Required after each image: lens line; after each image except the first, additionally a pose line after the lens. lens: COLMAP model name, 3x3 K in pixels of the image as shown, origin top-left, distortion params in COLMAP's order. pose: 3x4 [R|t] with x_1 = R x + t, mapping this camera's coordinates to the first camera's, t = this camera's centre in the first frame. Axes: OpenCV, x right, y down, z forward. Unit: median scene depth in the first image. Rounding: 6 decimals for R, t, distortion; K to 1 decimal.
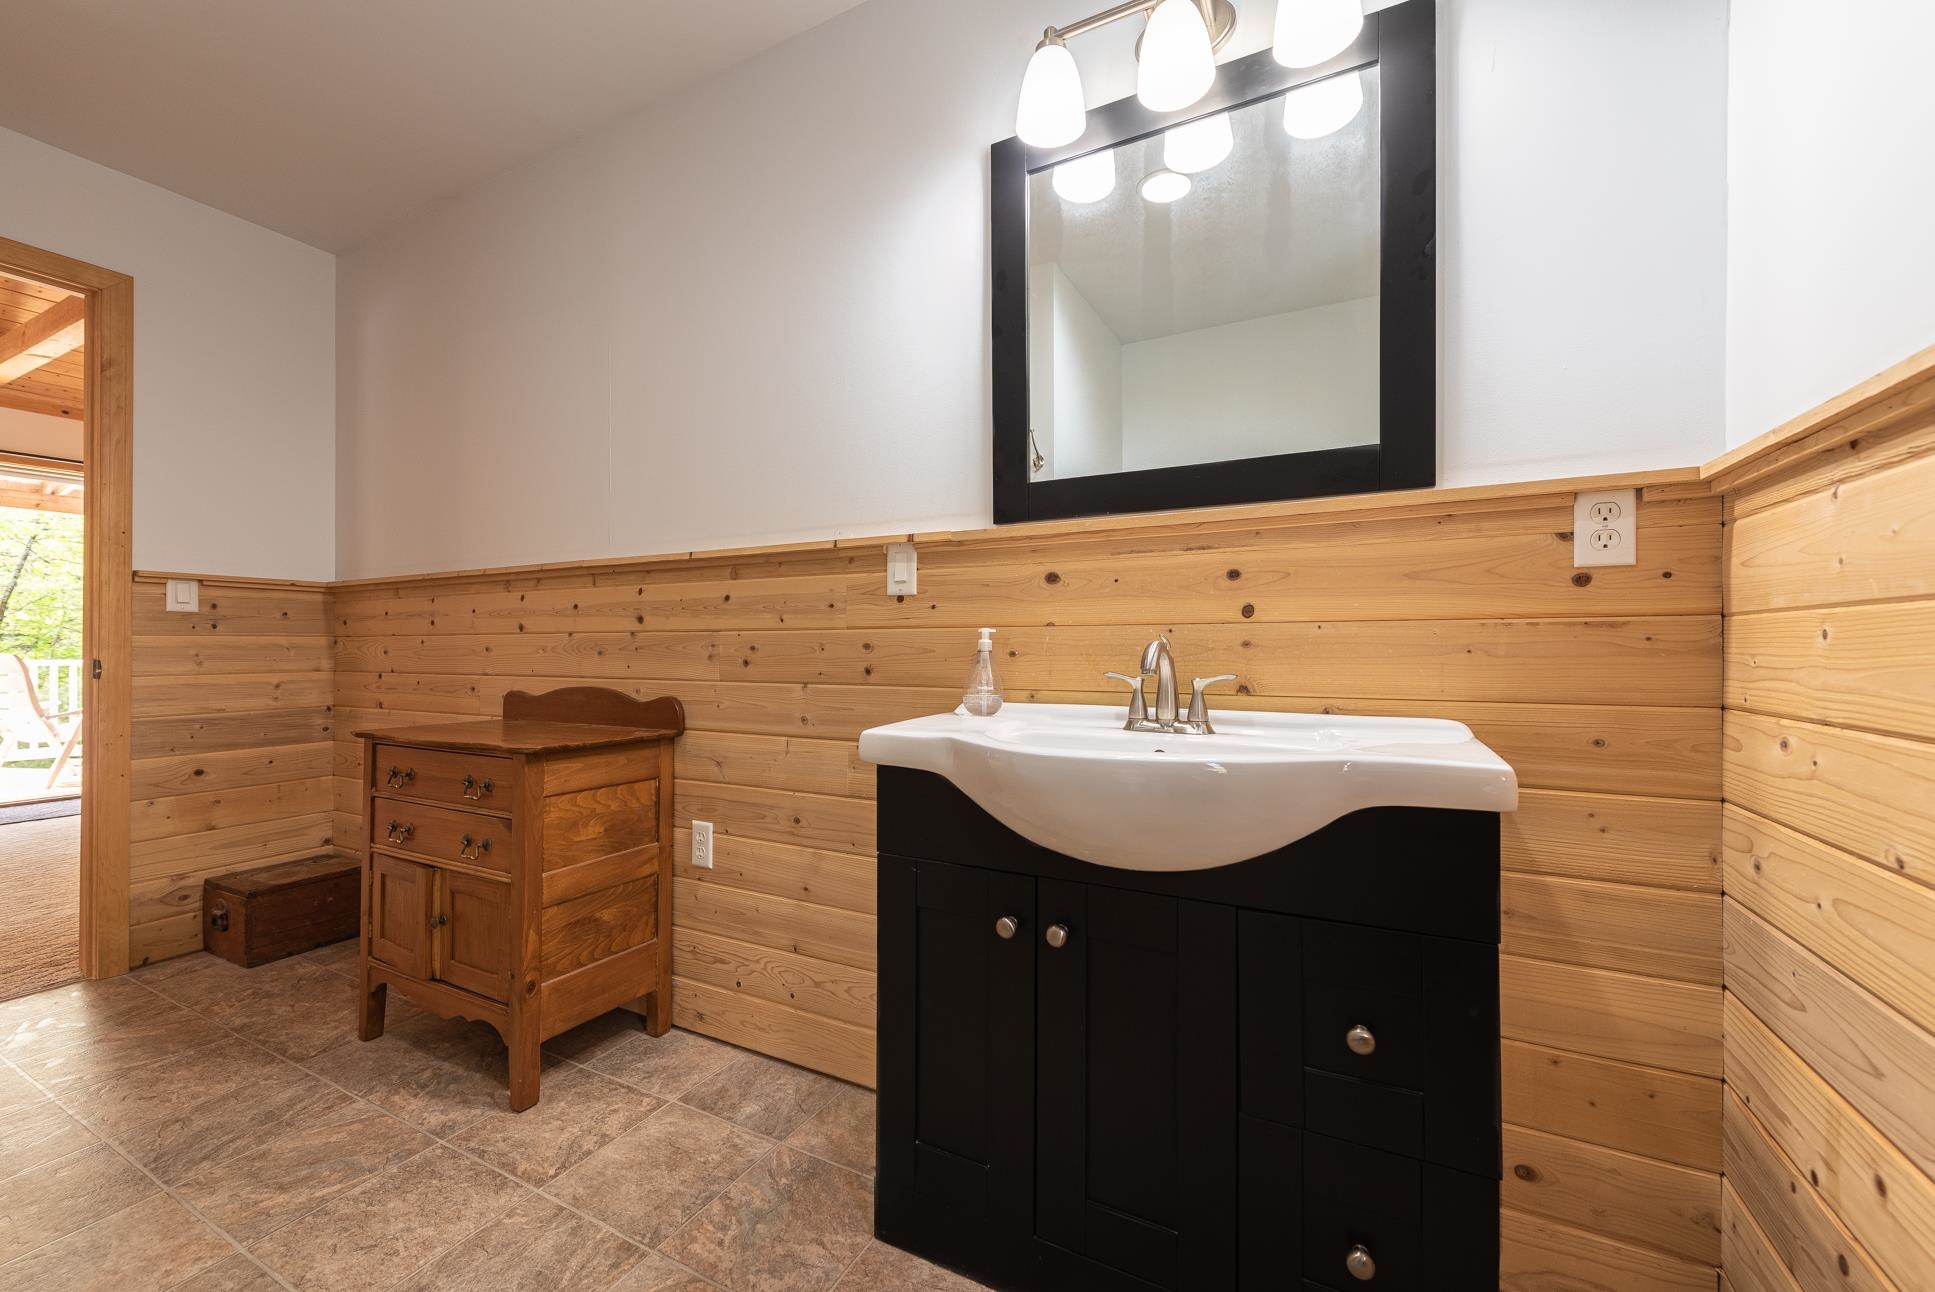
lens RADIAL K [[754.8, 0, 977.5], [0, 754.8, 645.8], [0, 0, 1]] dist [0.012097, -0.003738]
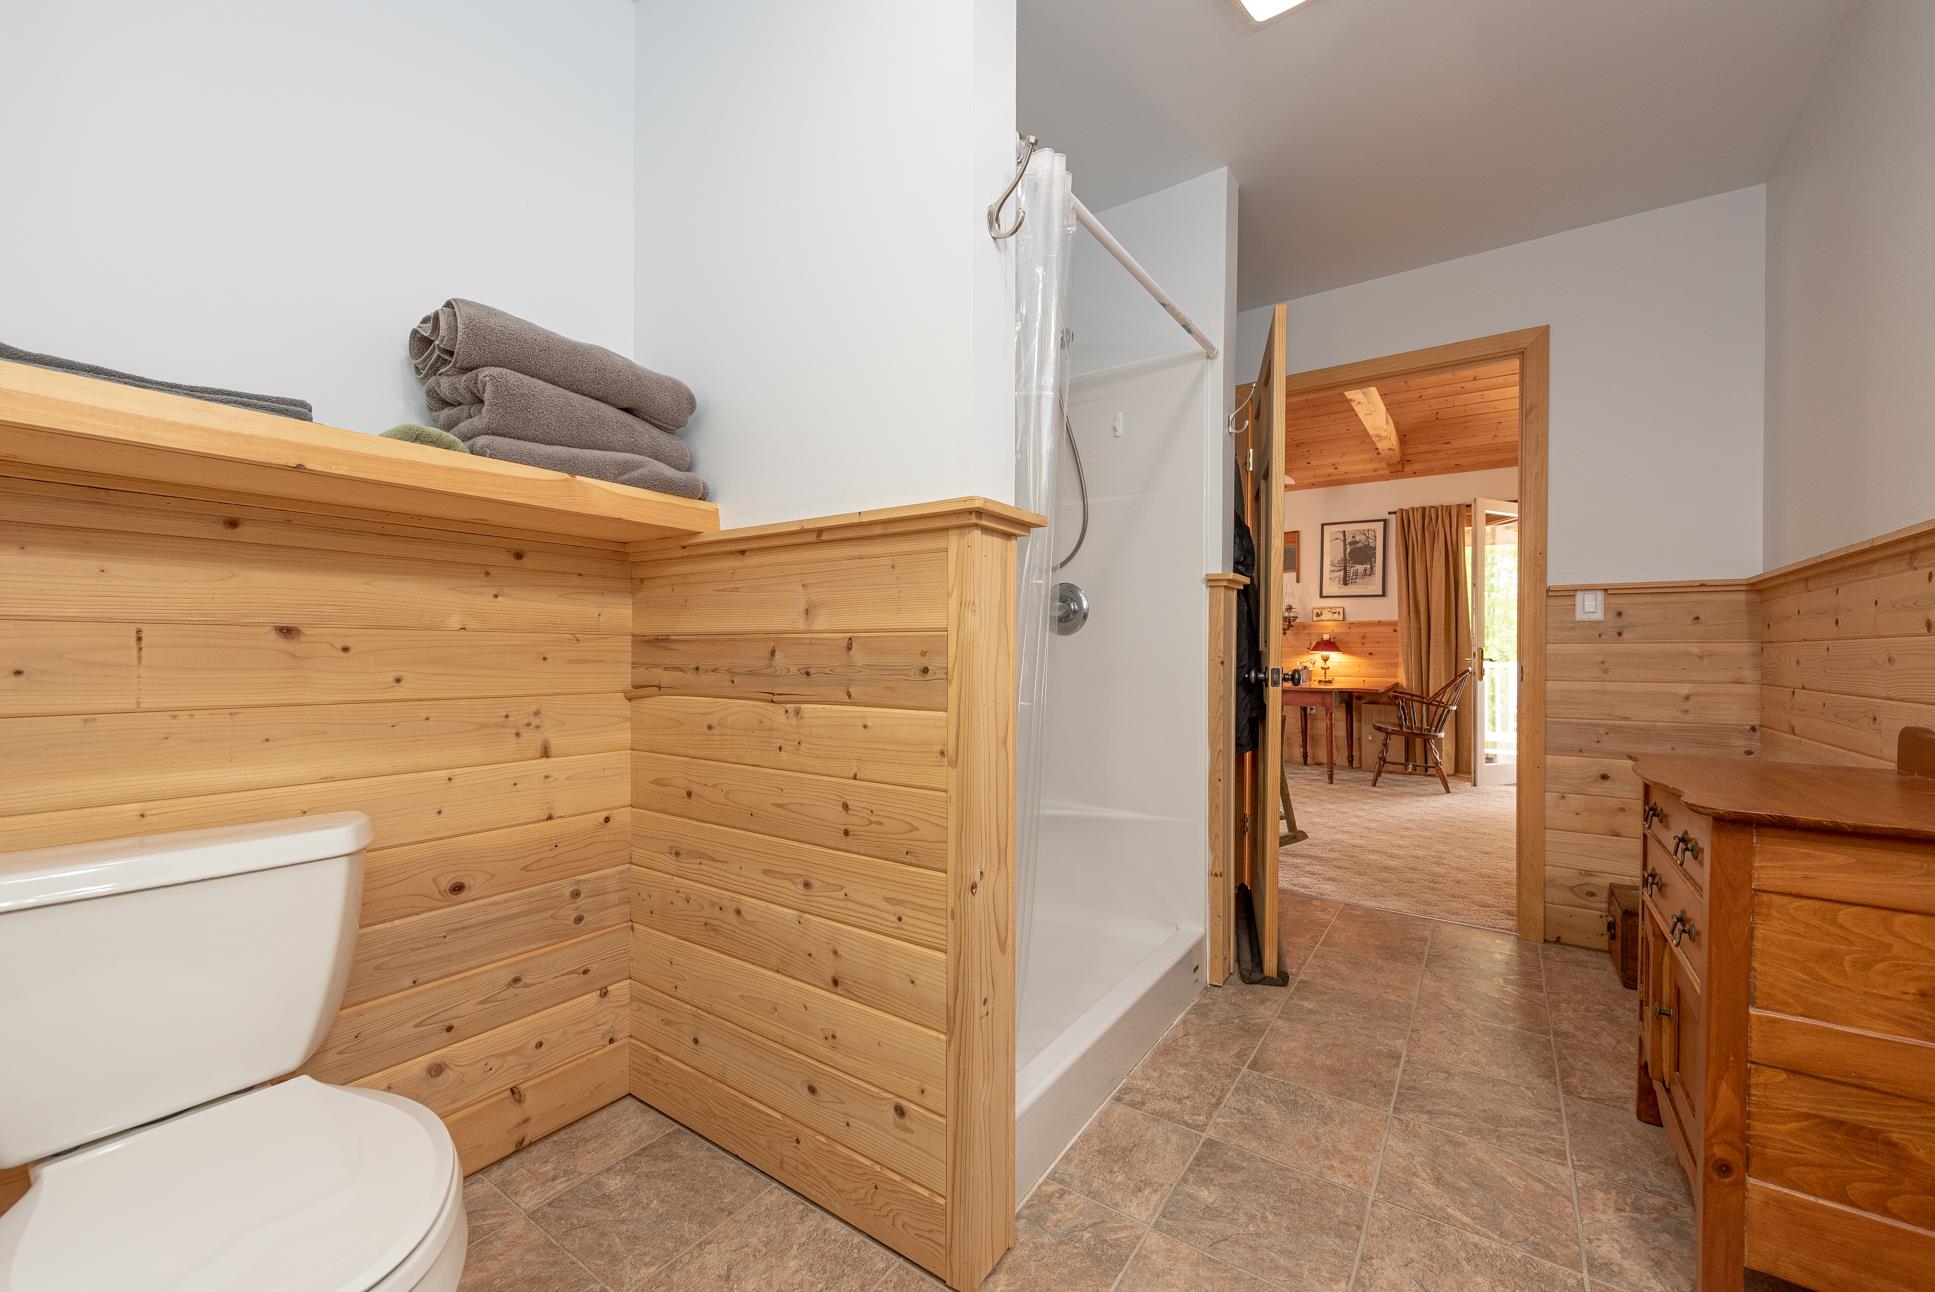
lens RADIAL K [[754.8, 0, 968.5], [0, 754.8, 649.4], [0, 0, 1]] dist [0.012097, -0.003738]
pose [[-0.143102, -0.003124, -0.989703, 0.121157], [-0.001024, 0.999995, -0.003008, -0.001640], [0.989707, 0.000583, -0.143105, 0.316882]]
